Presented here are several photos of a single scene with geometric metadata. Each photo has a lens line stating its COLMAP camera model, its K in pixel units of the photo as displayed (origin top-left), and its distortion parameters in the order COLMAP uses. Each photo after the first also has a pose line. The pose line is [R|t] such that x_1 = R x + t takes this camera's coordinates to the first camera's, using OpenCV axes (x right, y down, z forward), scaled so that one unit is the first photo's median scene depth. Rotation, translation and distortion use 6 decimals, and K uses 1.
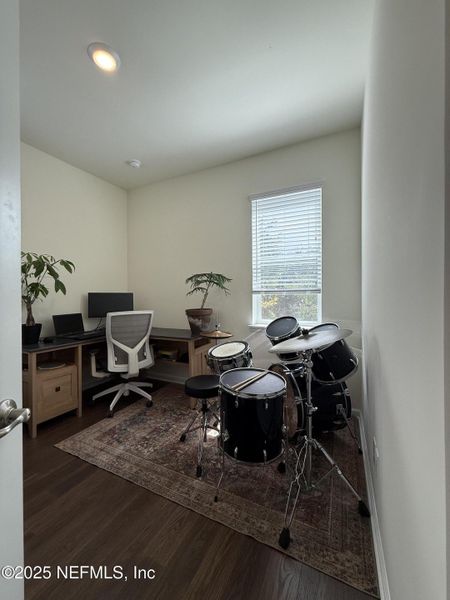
lens RADIAL K [[236.4, 0, 225.0], [0, 236.4, 300.0], [0, 0, 1]] dist [-0.001653, -0.000515]
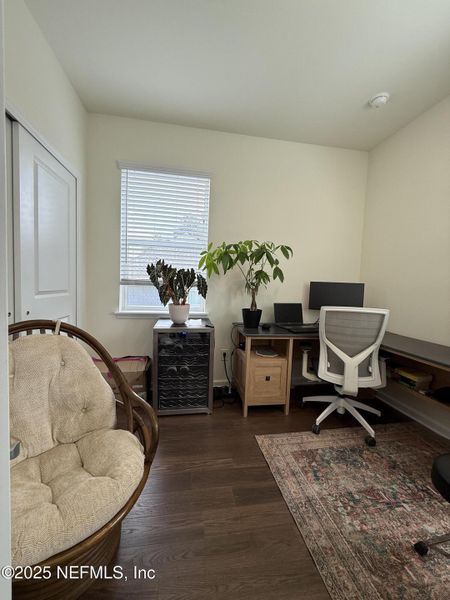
lens RADIAL K [[236.4, 0, 225.0], [0, 236.4, 300.0], [0, 0, 1]] dist [-0.001653, -0.000515]
pose [[0.579485, 0.077281, -0.811310, -0.035720], [-0.051183, 0.996980, 0.058409, 0.003629], [0.813374, 0.007678, 0.581691, 0.252282]]
